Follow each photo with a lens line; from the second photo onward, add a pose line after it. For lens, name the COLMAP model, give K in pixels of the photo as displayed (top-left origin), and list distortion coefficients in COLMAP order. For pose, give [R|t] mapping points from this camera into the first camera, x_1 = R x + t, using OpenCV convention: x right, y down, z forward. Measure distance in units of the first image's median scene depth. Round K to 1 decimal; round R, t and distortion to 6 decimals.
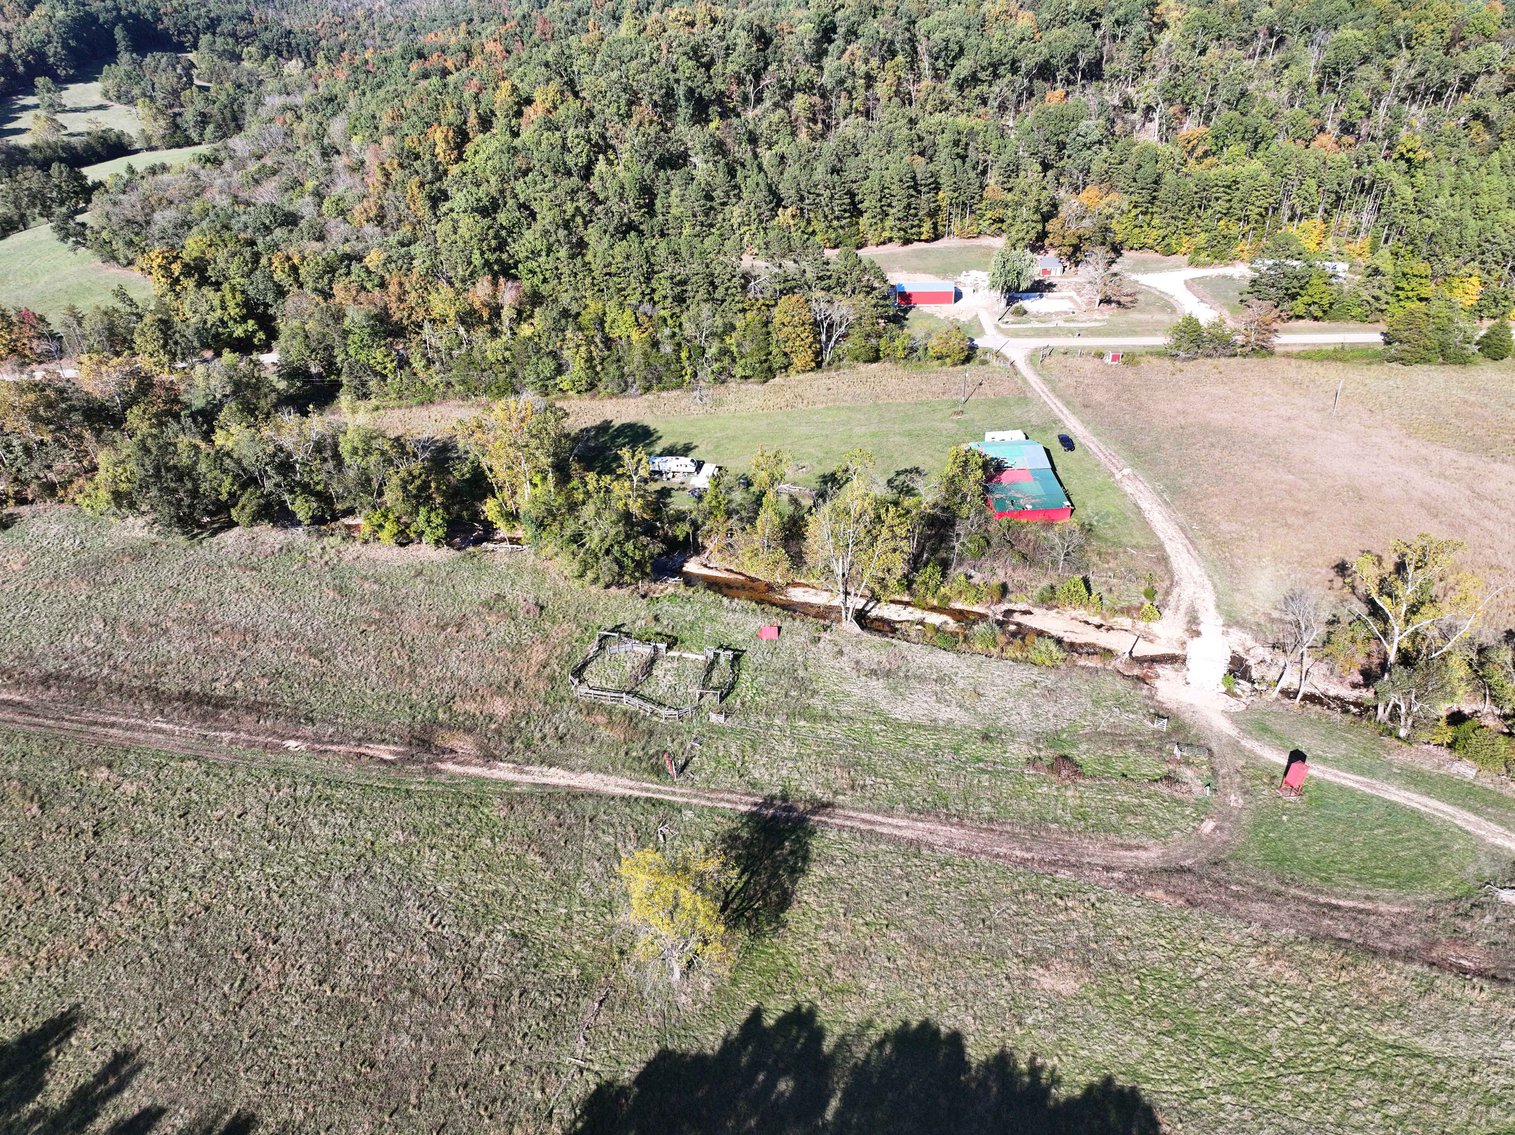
lens RADIAL K [[1061.7, 0, 759.1], [0, 1061.7, 566.6], [0, 0, 1]] dist [-0.008354, 0.029125]
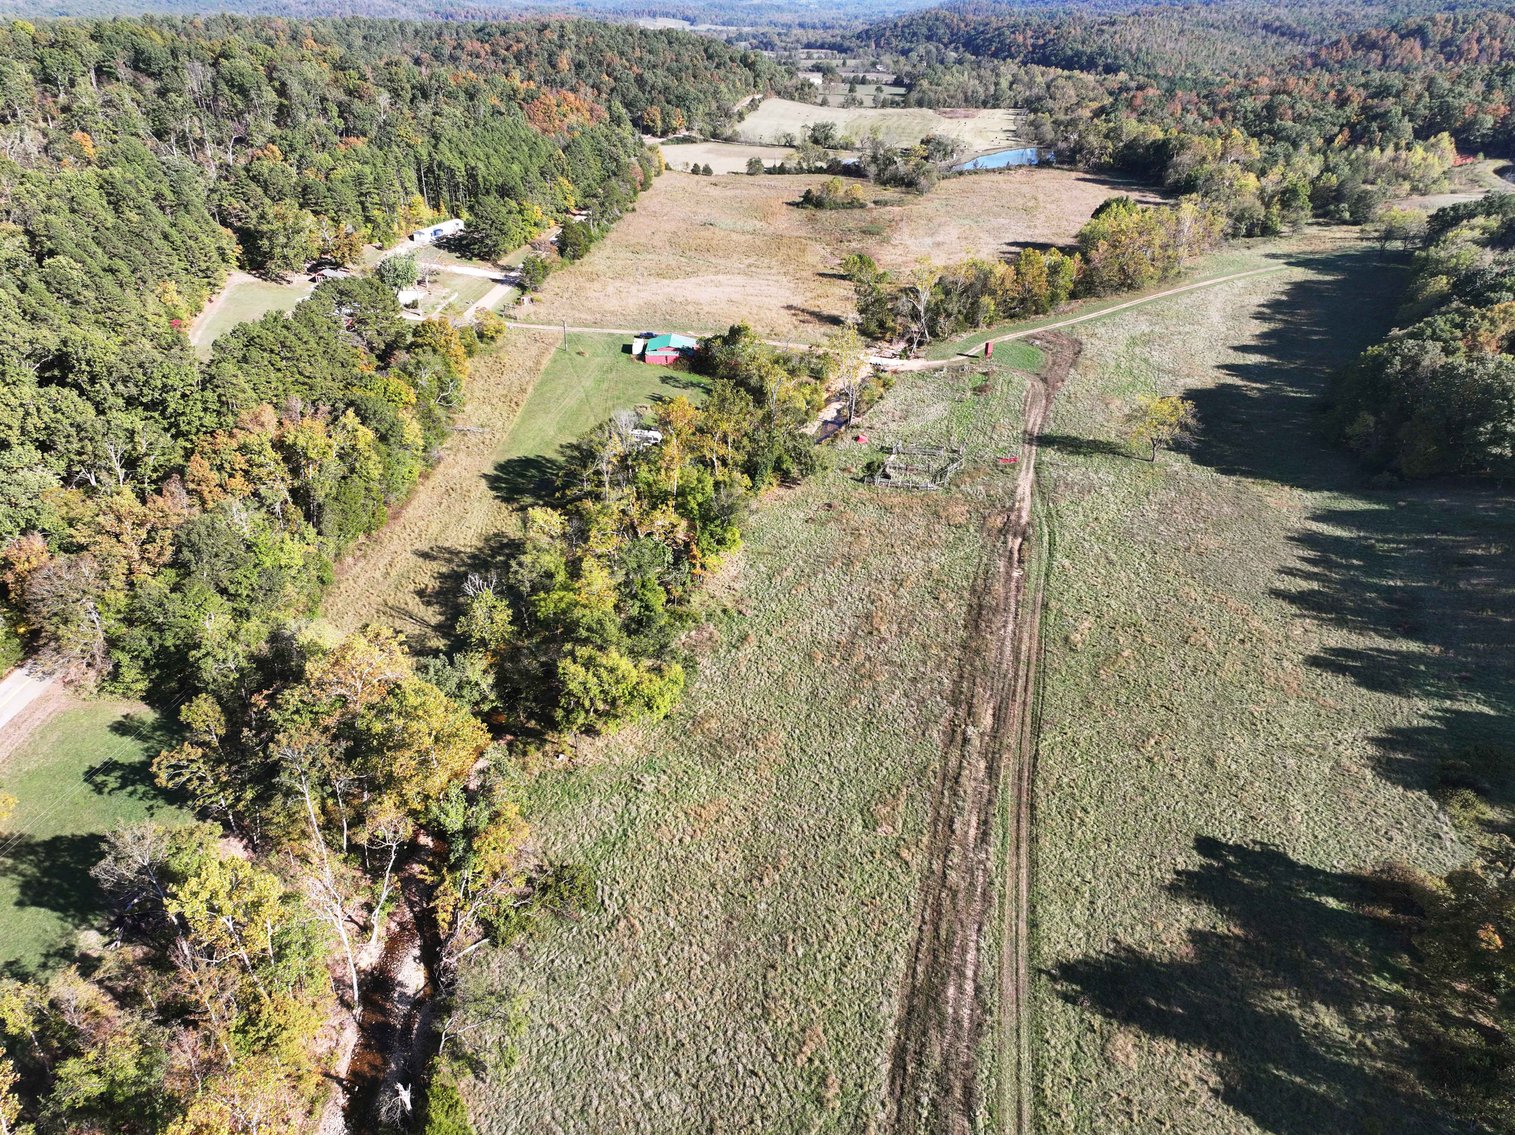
lens RADIAL K [[1061.7, 0, 769.5], [0, 1061.7, 564.9], [0, 0, 1]] dist [-0.008354, 0.029125]
pose [[0.055203, -0.466012, 0.883055, -0.954048], [0.491041, 0.782732, 0.382372, -0.294837], [-0.869386, 0.412508, 0.272040, 0.529035]]
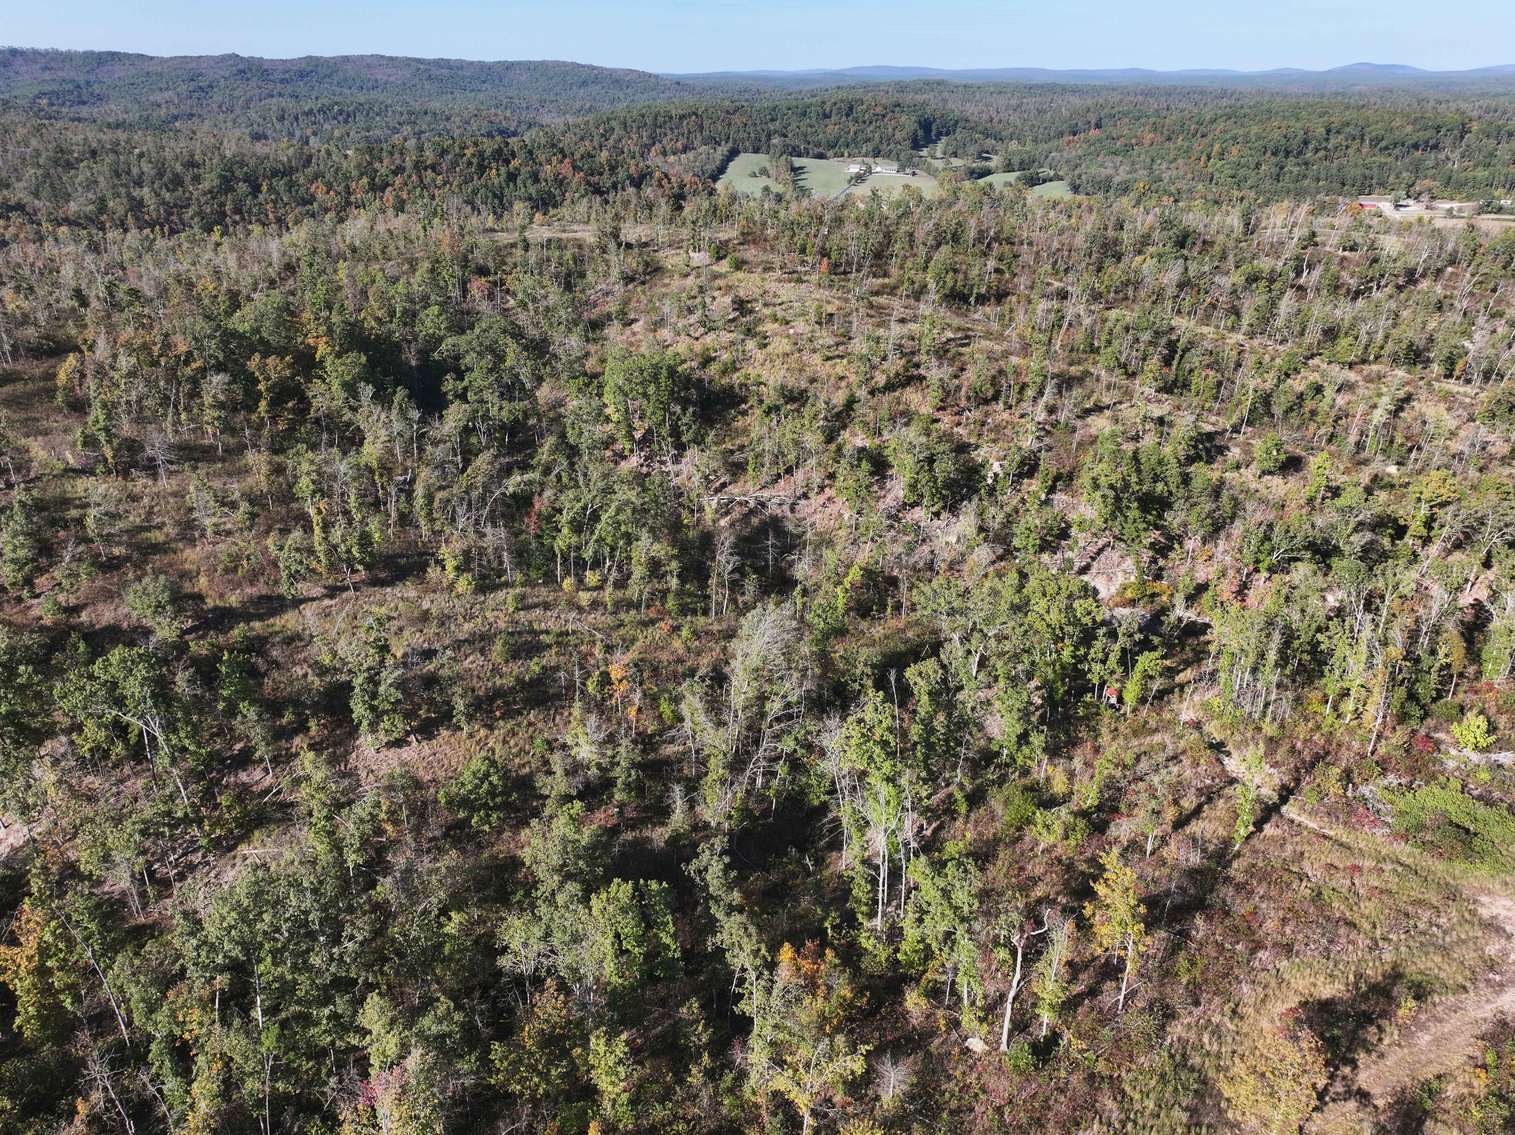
lens RADIAL K [[1061.7, 0, 762.8], [0, 1061.7, 567.9], [0, 0, 1]] dist [-0.008354, 0.029125]
pose [[0.959372, 0.132609, -0.249037, -0.796780], [-0.151869, 0.986596, -0.059700, 1.582338], [0.237782, 0.095095, 0.966652, -3.017496]]
